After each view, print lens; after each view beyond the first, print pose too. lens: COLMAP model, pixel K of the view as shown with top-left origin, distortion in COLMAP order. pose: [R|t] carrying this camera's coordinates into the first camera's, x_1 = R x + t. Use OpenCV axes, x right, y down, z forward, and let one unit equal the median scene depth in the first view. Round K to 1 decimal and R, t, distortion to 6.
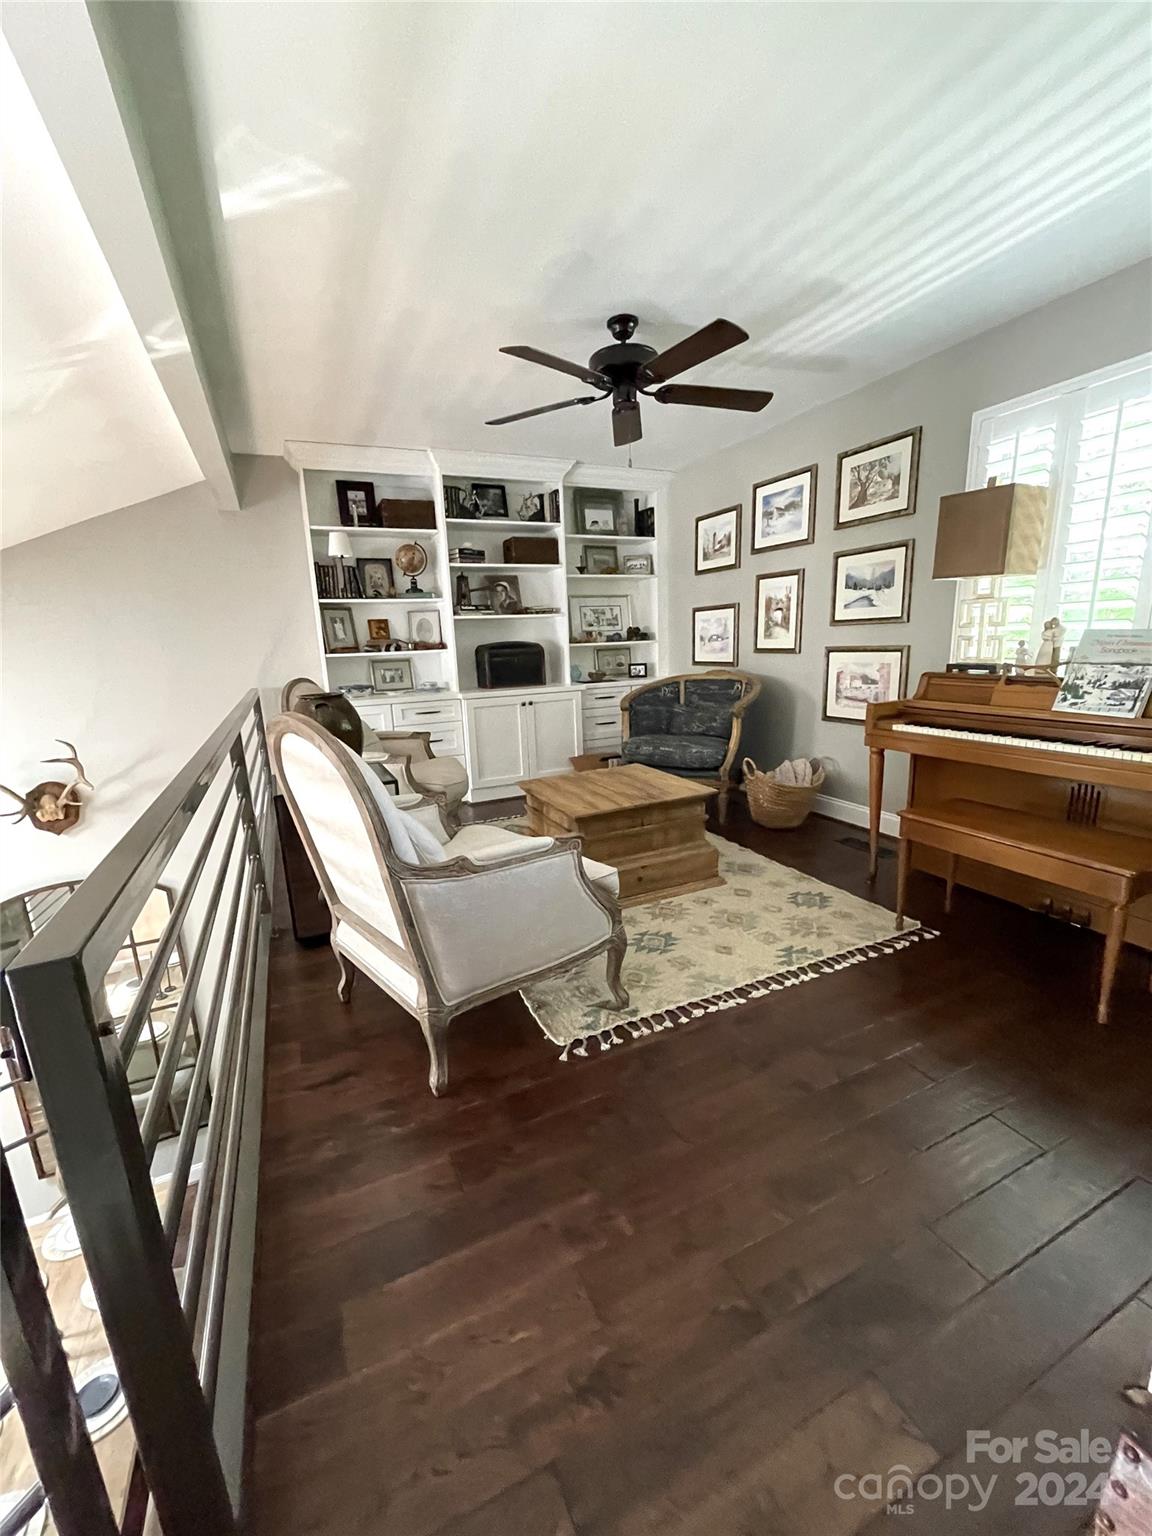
lens RADIAL K [[616.6, 0, 570.8], [0, 616.6, 775.1], [0, 0, 1]] dist [-0.002145, 0.002591]
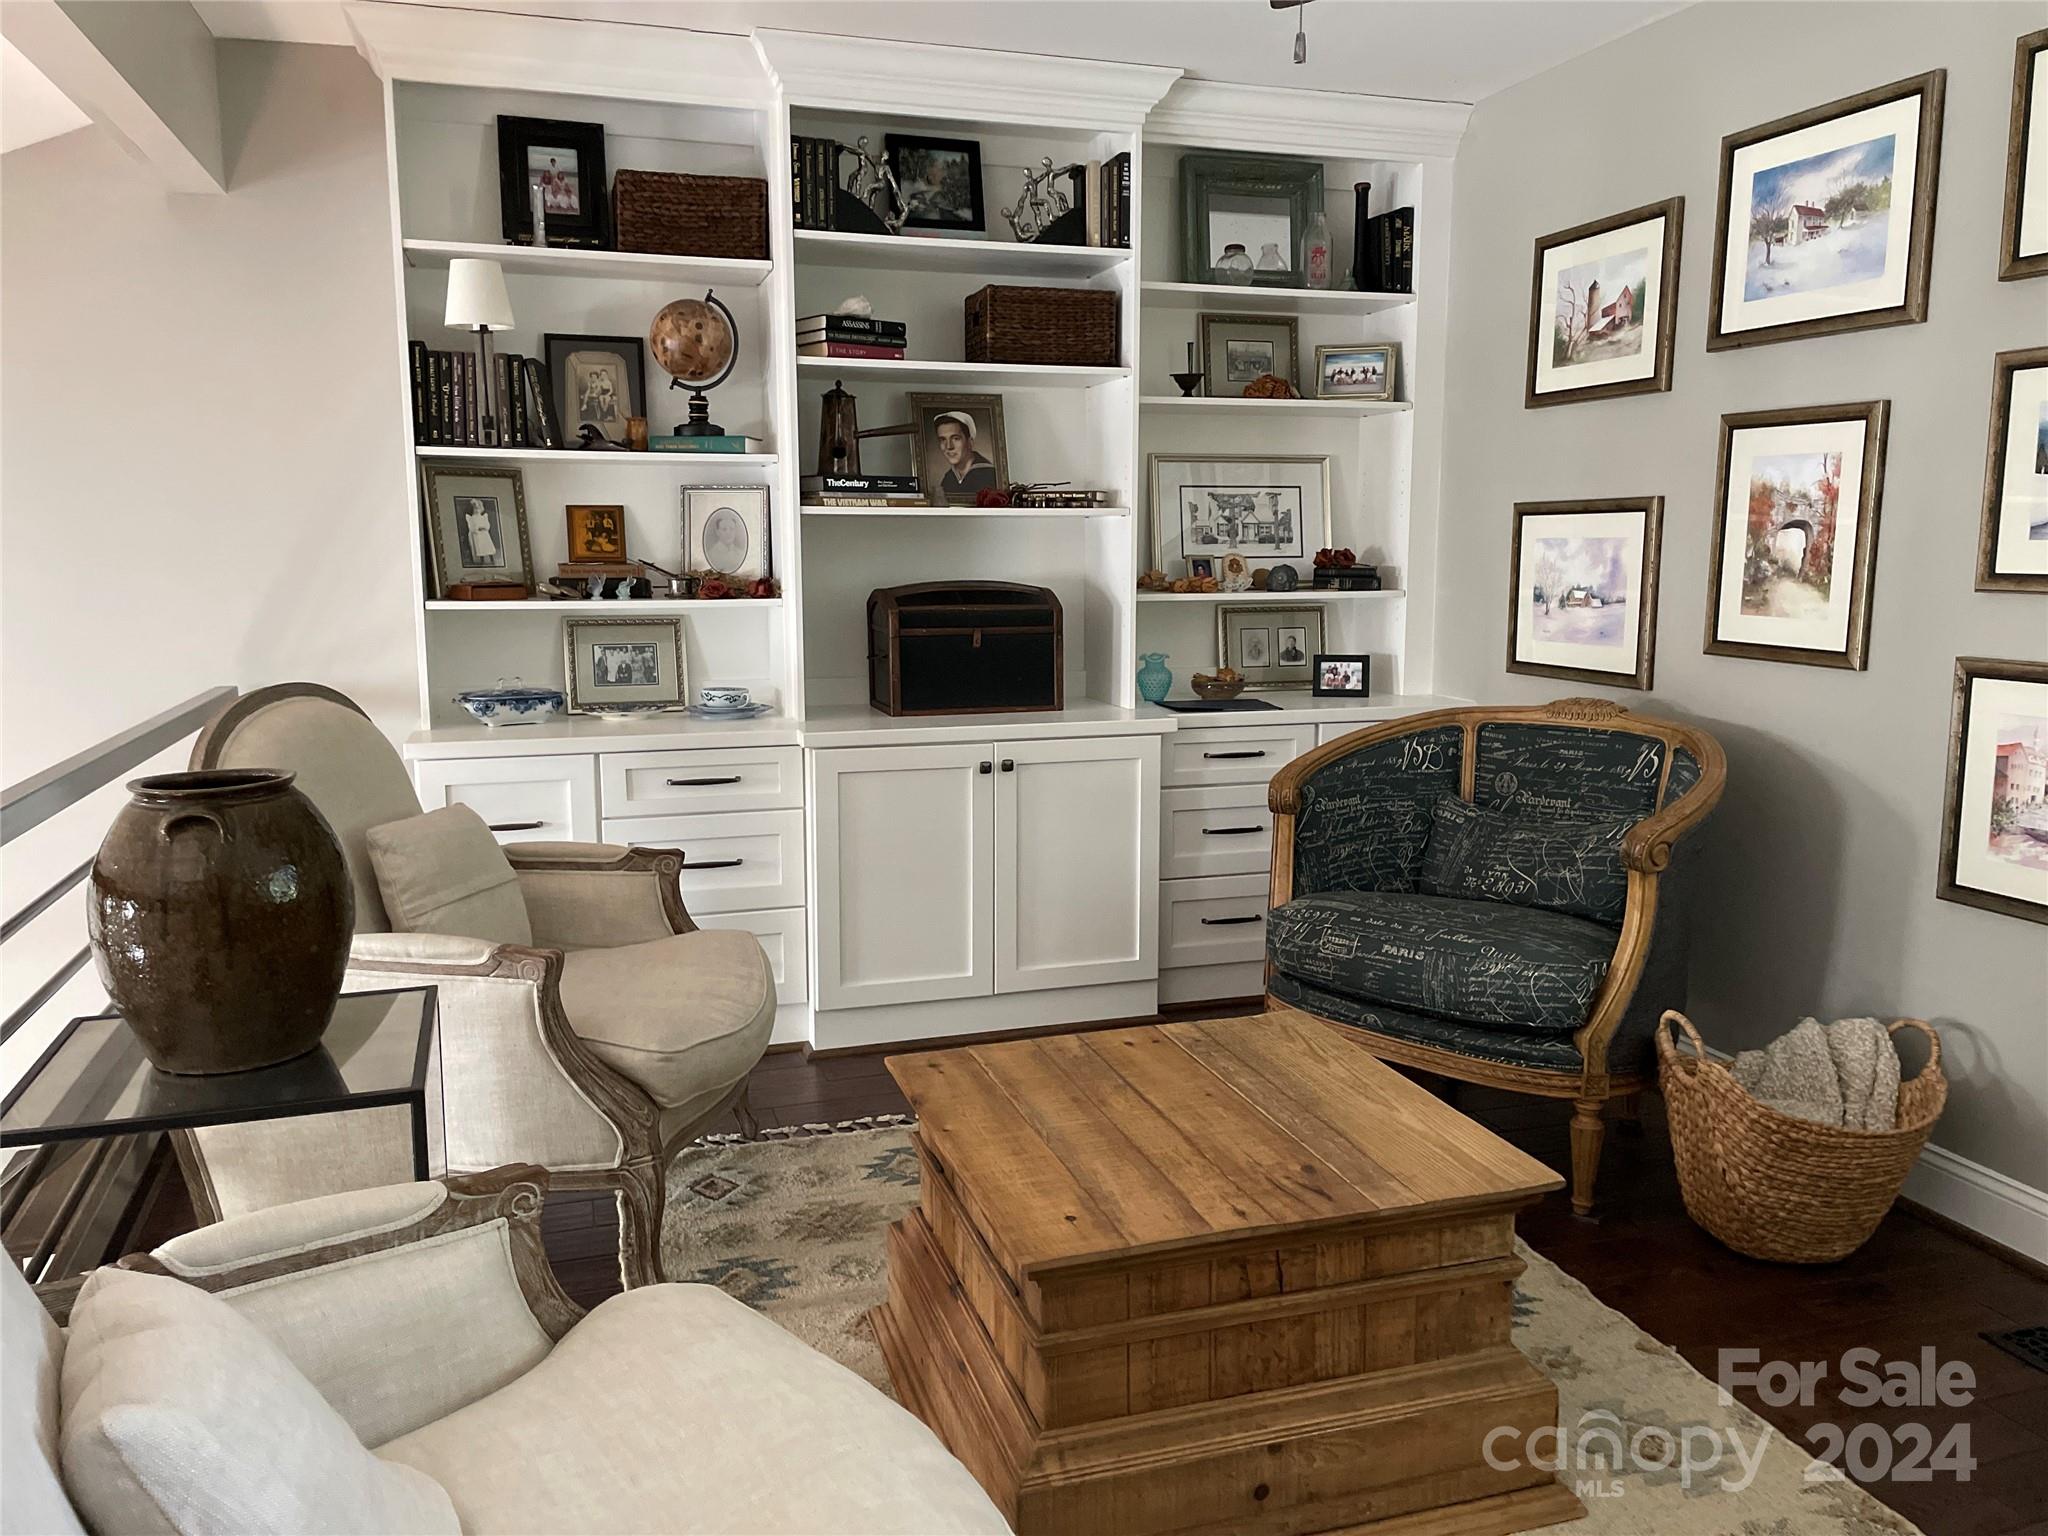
lens RADIAL K [[1544.9, 0, 1023.3], [0, 1544.9, 756.6], [0, 0, 1]] dist [0.066309, -0.065694]
pose [[0.991805, 0.054950, -0.115337, 0.045362], [-0.063413, 0.995456, -0.071031, -0.068152], [0.110910, 0.077763, 0.990784, 0.172390]]
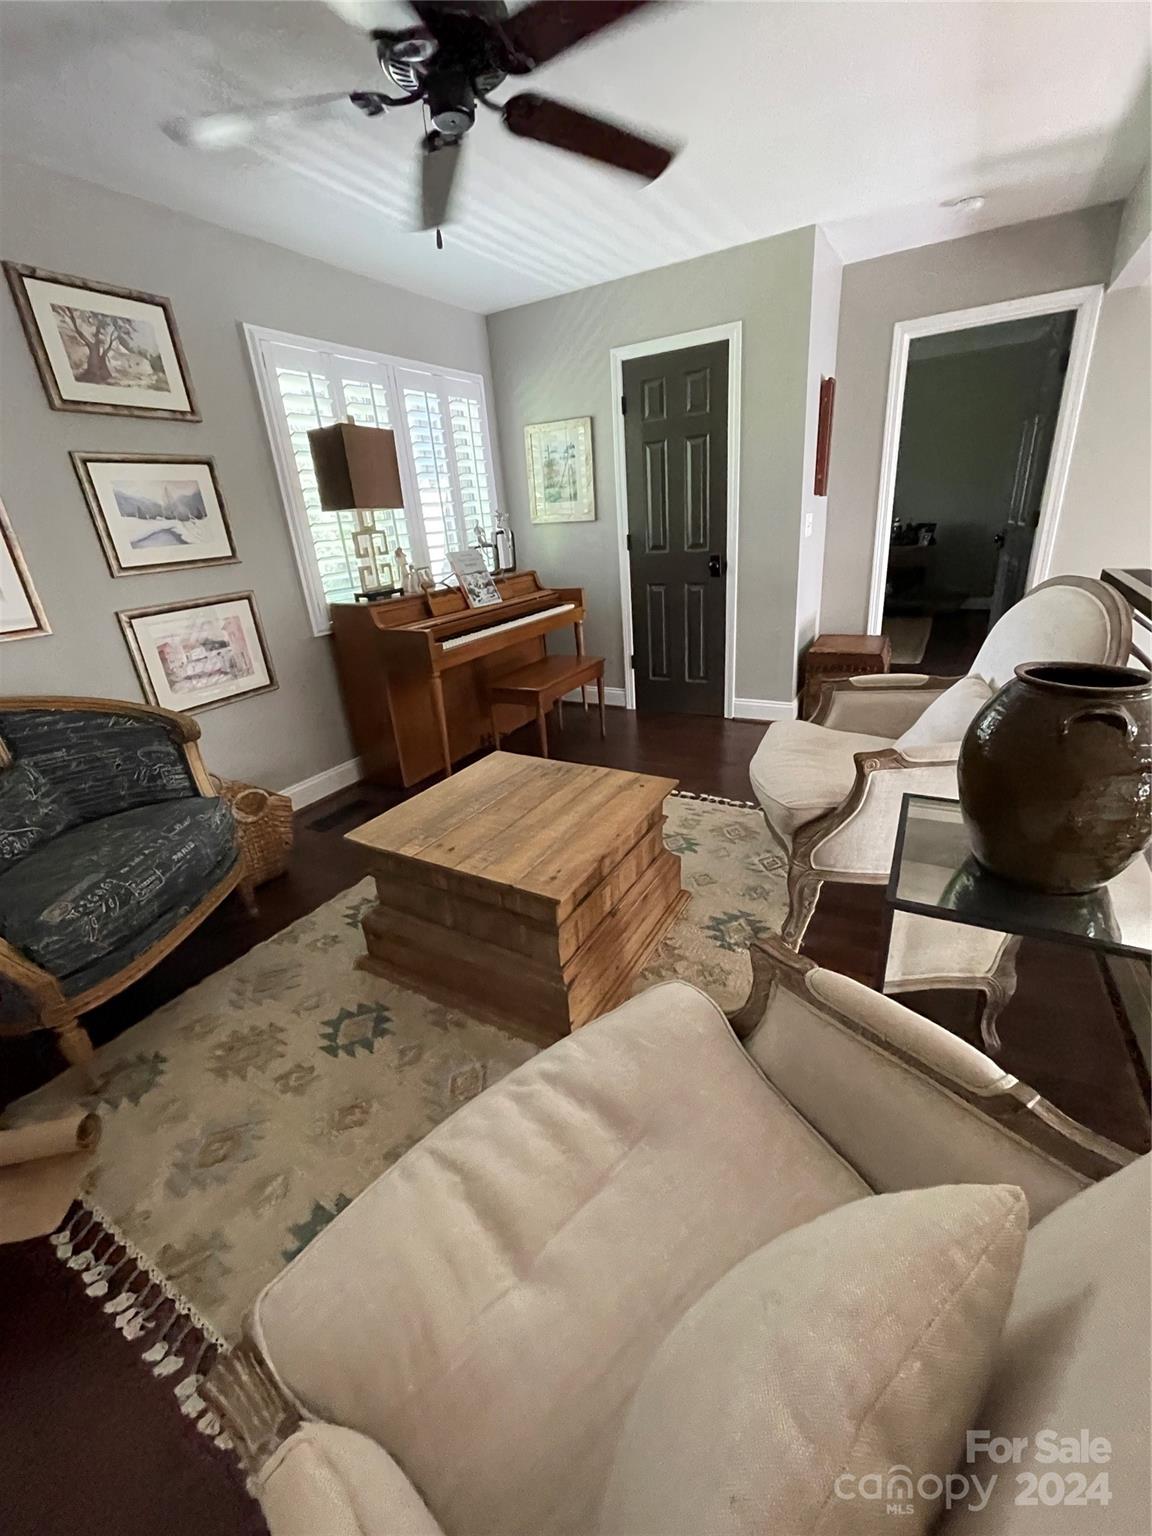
lens RADIAL K [[616.6, 0, 575.7], [0, 616.6, 764.4], [0, 0, 1]] dist [-0.002145, 0.002591]
pose [[-0.563007, -0.241628, 0.790341, -0.327767], [0.270647, 0.849668, 0.452564, -0.208686], [-0.780880, 0.468700, -0.412974, 0.862895]]
